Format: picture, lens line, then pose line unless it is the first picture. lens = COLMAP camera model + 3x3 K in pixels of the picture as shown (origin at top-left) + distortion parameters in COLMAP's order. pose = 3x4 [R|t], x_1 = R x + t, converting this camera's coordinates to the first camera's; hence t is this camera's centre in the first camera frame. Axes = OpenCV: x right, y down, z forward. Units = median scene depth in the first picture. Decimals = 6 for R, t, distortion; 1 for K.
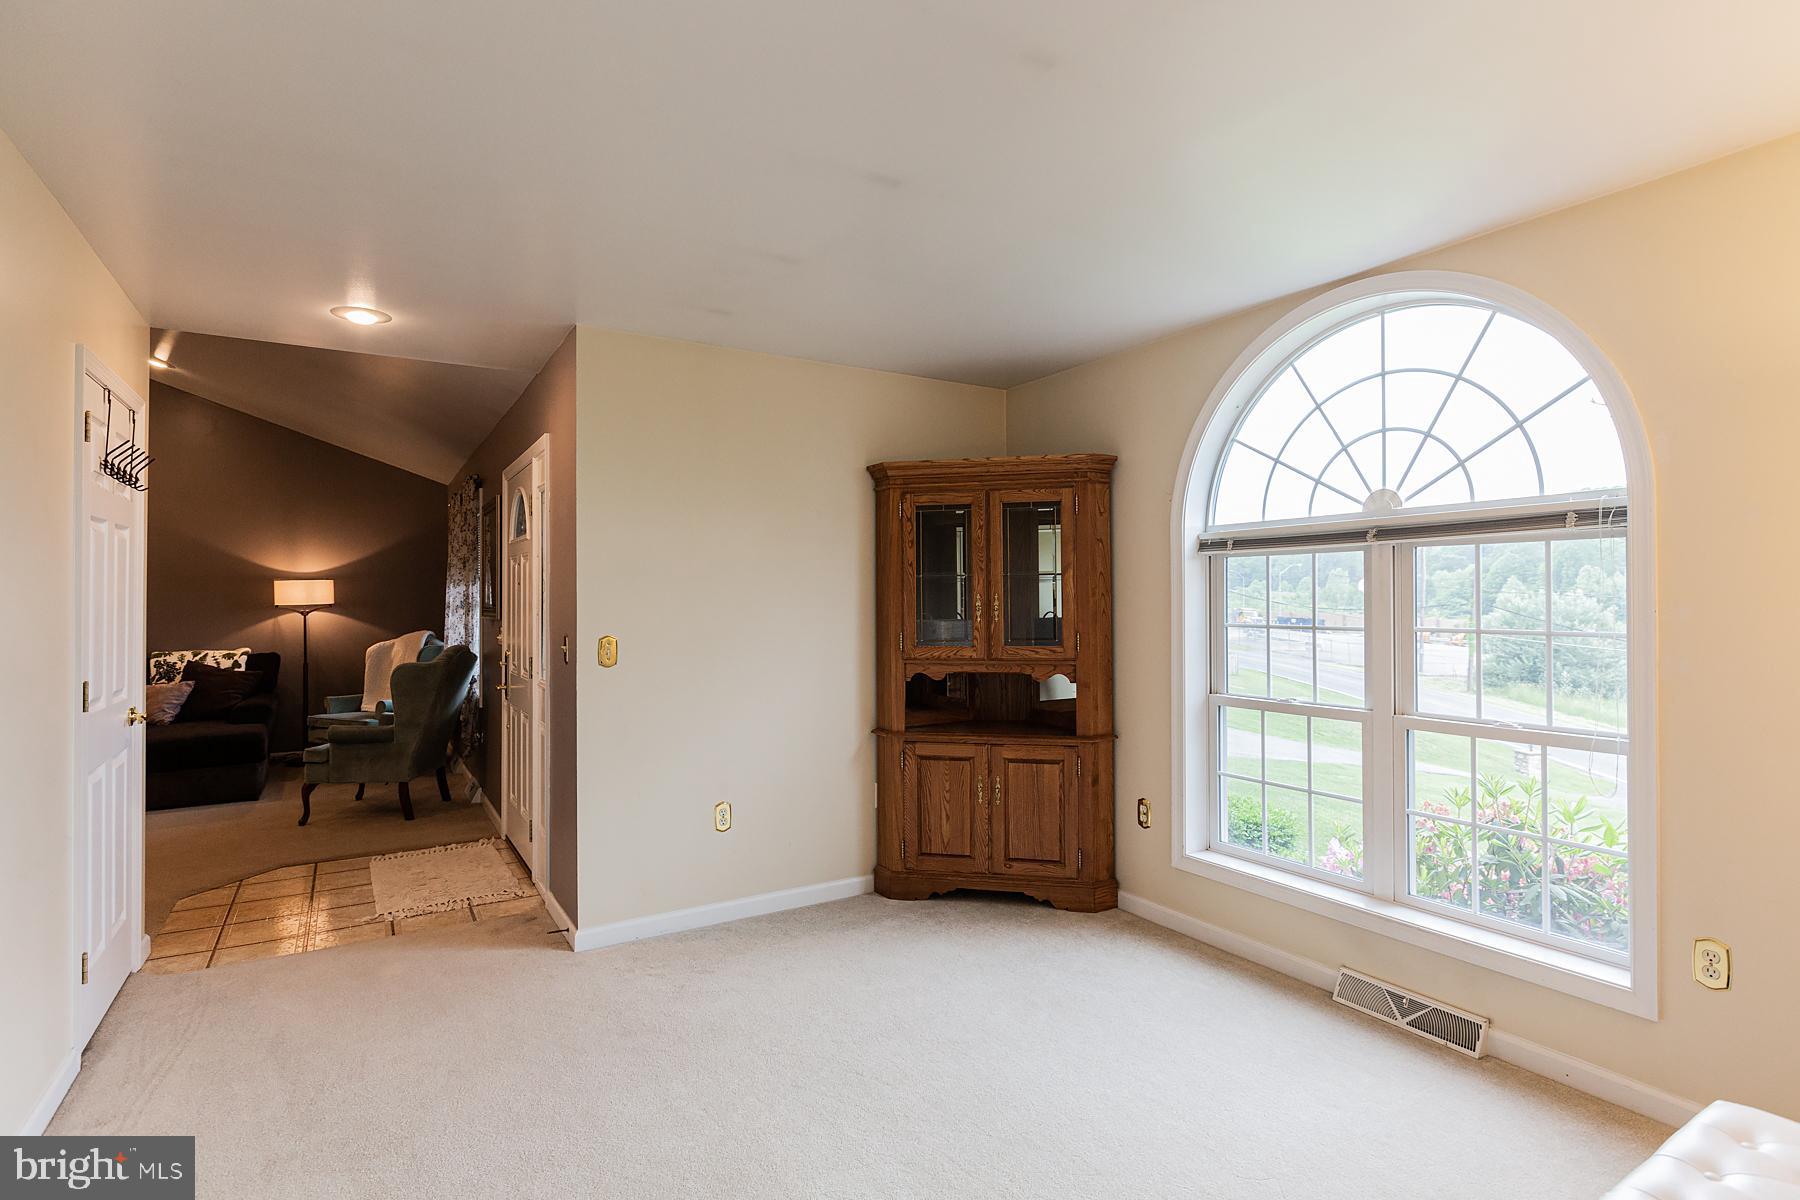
lens RADIAL K [[905.5, 0, 918.2], [0, 905.5, 600.8], [0, 0, 1]] dist [0.007473, -0.000100]
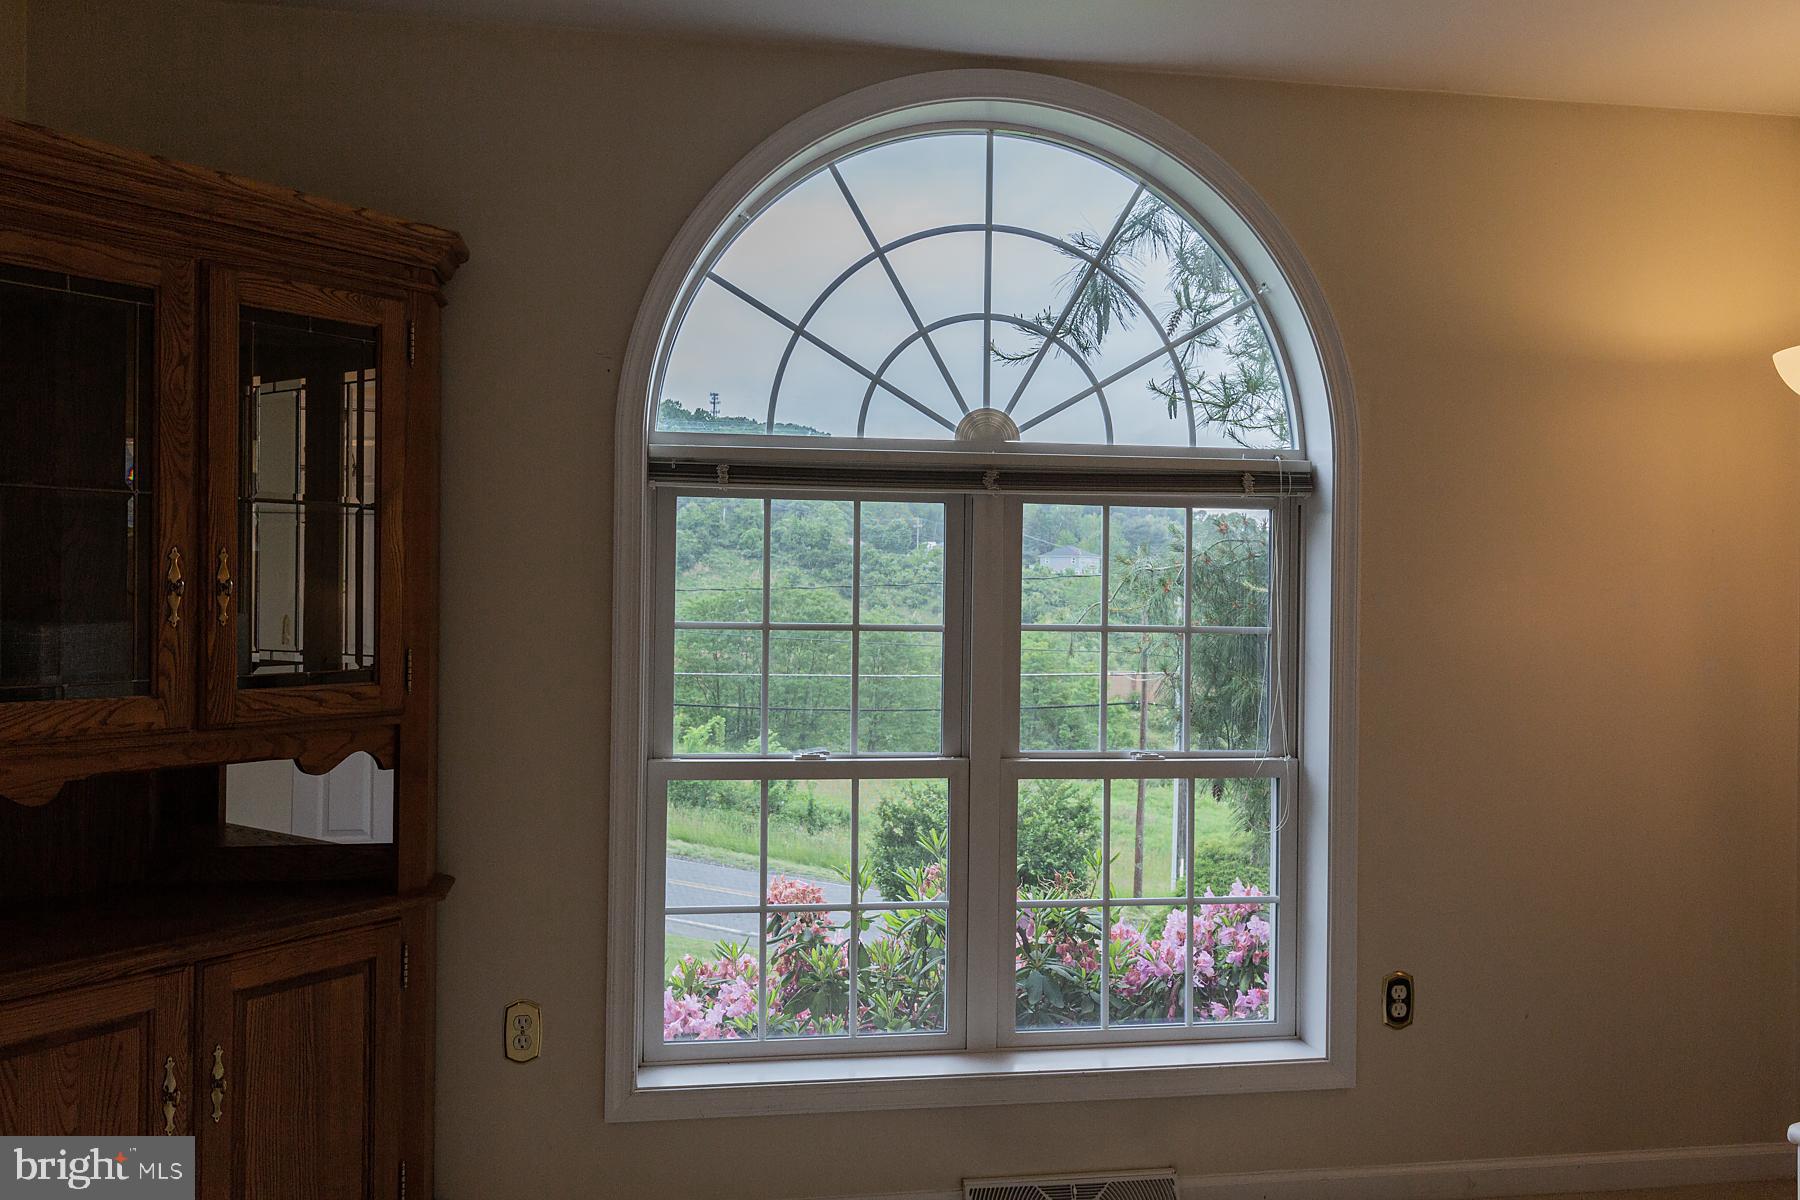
lens RADIAL K [[1391.8, 0, 900.0], [0, 1391.8, 594.1], [0, 0, 1]] dist [-0.002175, 0.000083]
pose [[0.397180, 0.003926, 0.917732, -0.381080], [-0.016595, 0.999858, 0.002904, 0.005141], [-0.917591, -0.016383, 0.397189, 0.620711]]
